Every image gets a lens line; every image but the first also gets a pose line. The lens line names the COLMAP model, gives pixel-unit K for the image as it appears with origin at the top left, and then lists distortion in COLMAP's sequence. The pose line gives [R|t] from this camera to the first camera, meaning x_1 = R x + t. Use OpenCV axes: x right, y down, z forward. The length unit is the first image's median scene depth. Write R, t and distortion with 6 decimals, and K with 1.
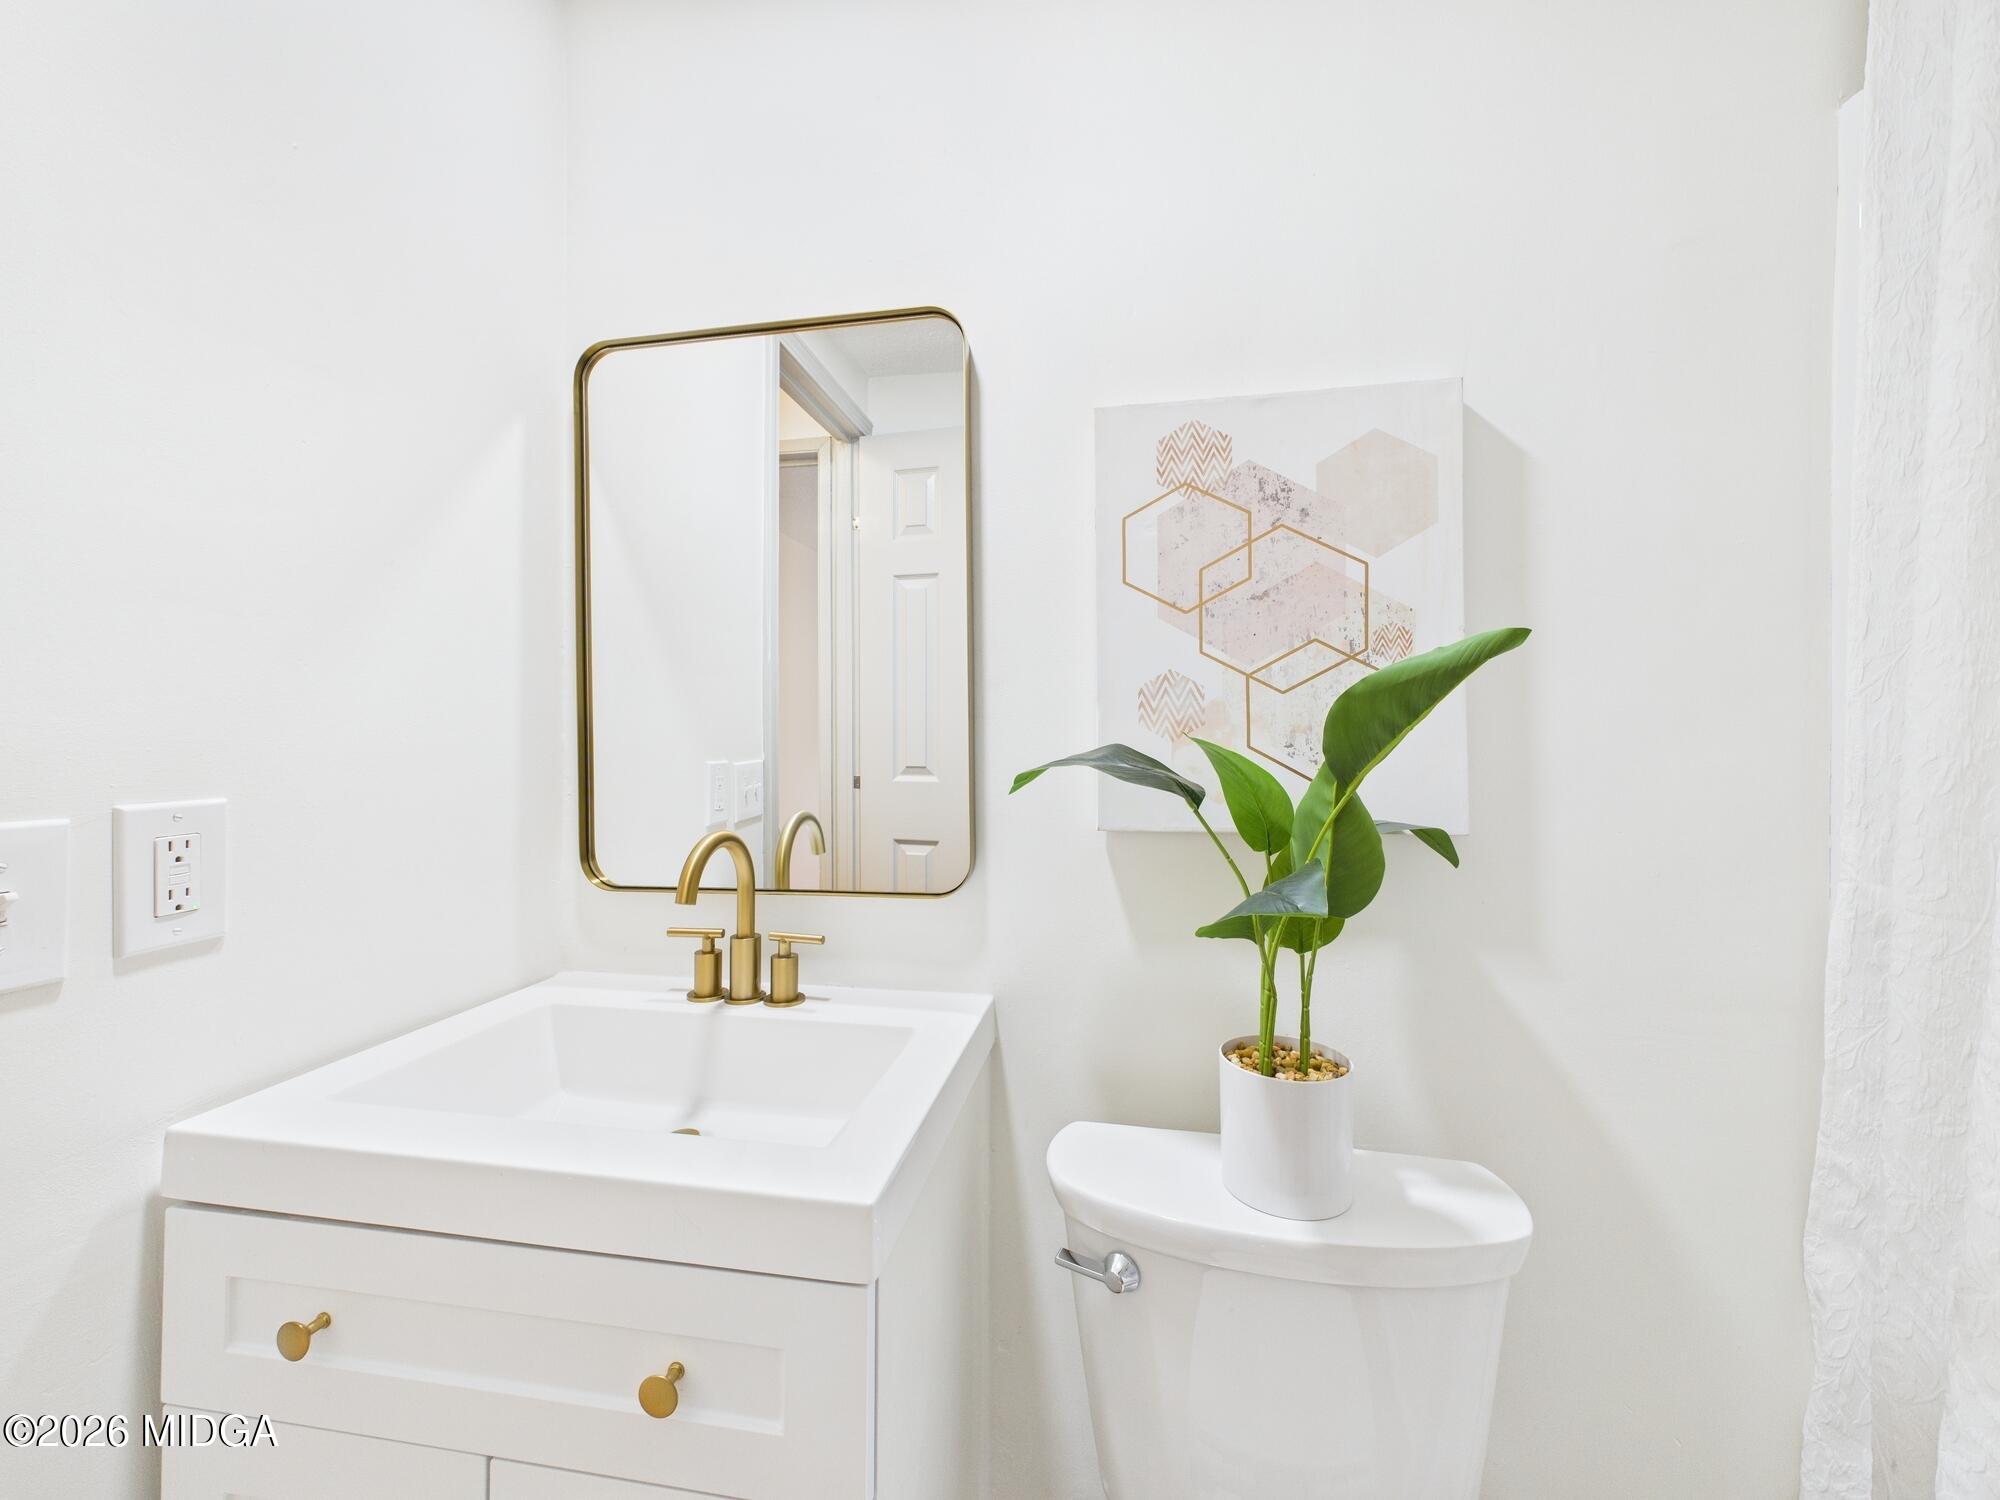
lens RADIAL K [[804.0, 0, 999.7], [0, 804.0, 743.8], [0, 0, 1]] dist [0.000338, -0.000183]
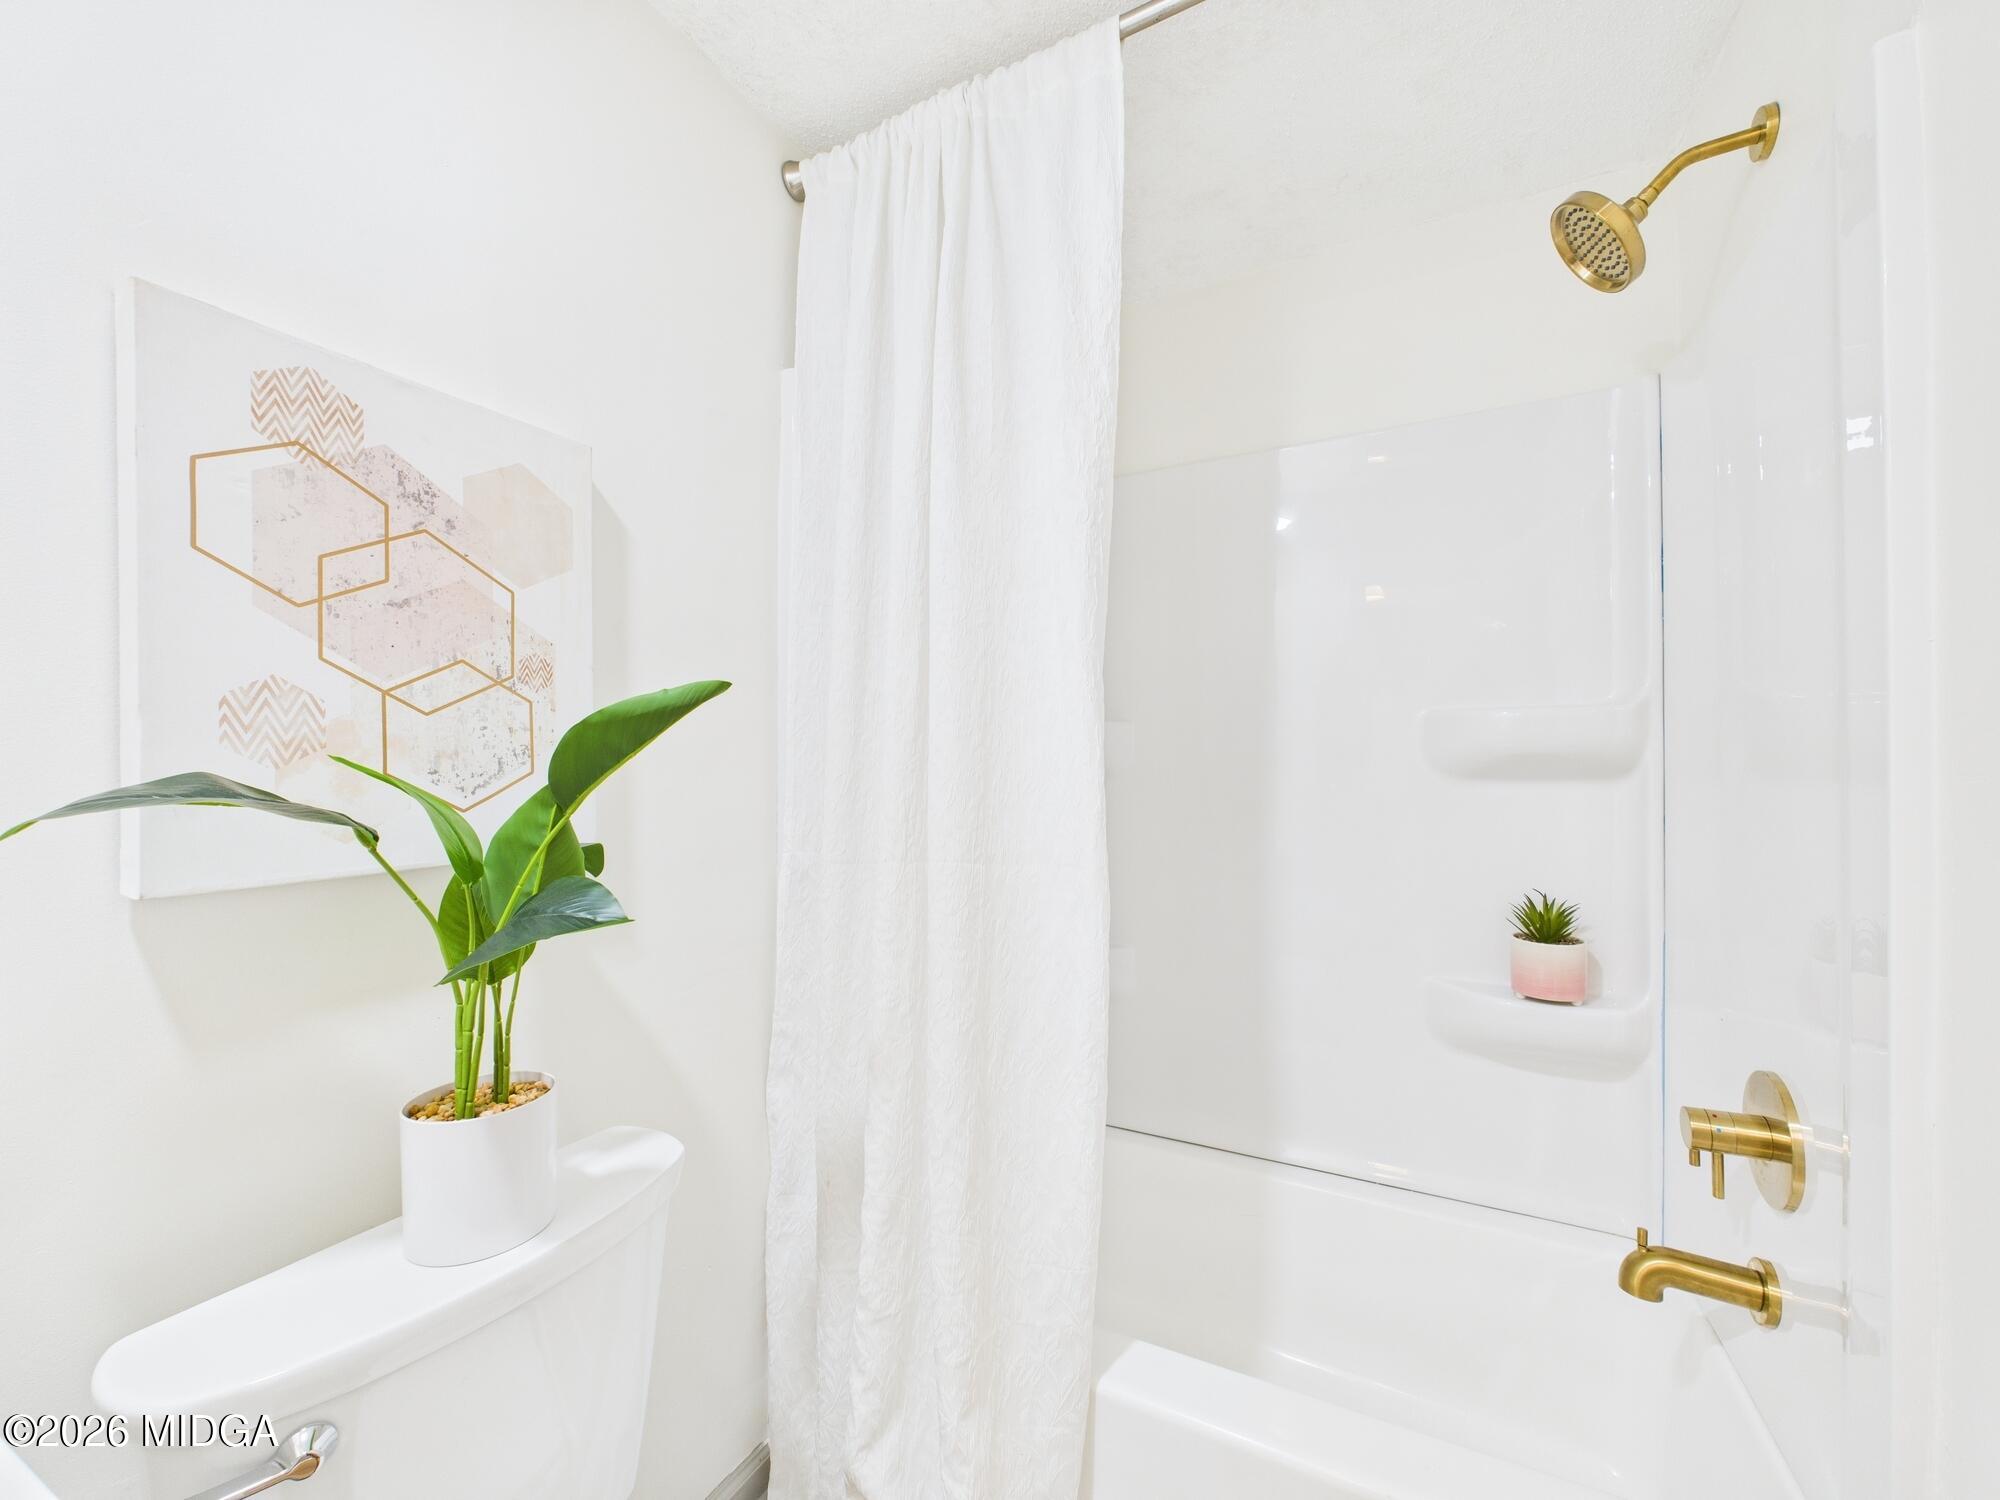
lens RADIAL K [[797.9, 0, 996.4], [0, 797.9, 777.8], [0, 0, 1]] dist [0.000438, -0.000091]
pose [[0.298201, -0.017371, 0.954345, -0.323365], [0.008935, 0.999841, 0.015407, 0.000537], [-0.954461, 0.003932, 0.298309, 0.110892]]
